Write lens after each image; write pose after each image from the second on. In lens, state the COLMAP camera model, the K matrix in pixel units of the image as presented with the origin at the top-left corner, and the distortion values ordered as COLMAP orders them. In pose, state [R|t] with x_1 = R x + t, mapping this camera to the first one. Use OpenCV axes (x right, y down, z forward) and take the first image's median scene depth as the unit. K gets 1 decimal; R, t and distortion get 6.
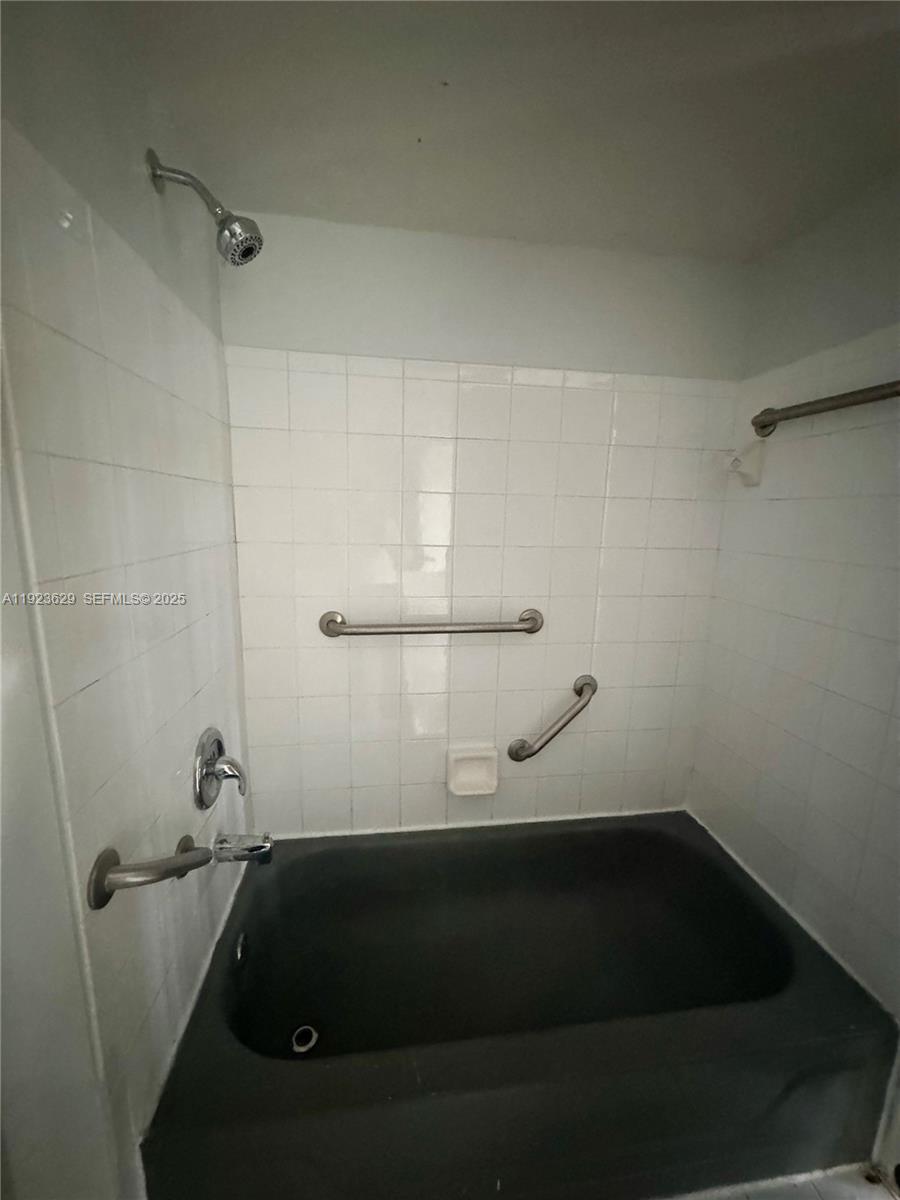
lens RADIAL K [[481.9, 0, 446.3], [0, 481.9, 602.6], [0, 0, 1]] dist [-0.000074, 0.000246]
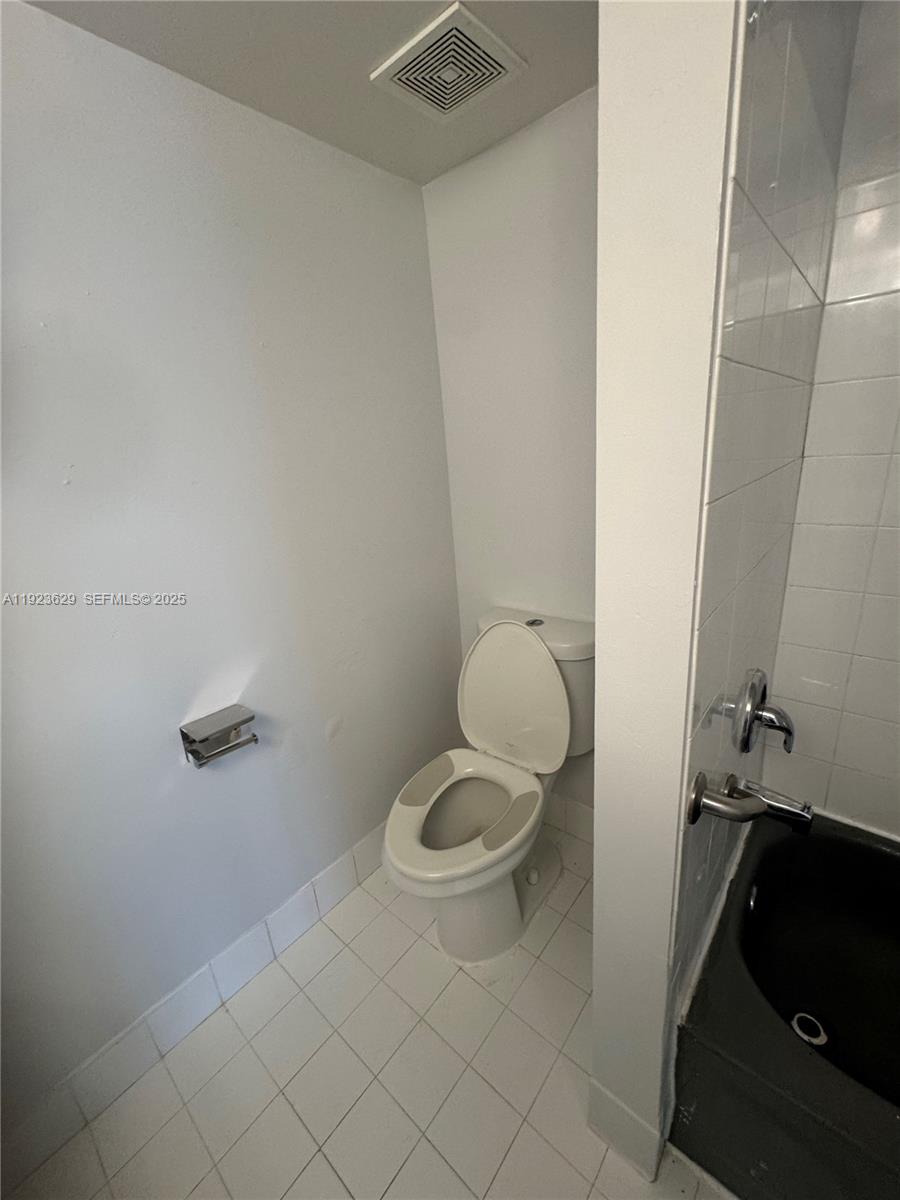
lens RADIAL K [[481.9, 0, 446.3], [0, 481.9, 602.6], [0, 0, 1]] dist [-0.000074, 0.000246]
pose [[0.651068, 0.159128, -0.742152, -0.215071], [-0.041553, 0.983783, 0.174483, 0.003597], [0.757881, -0.082761, 0.647122, -0.018238]]
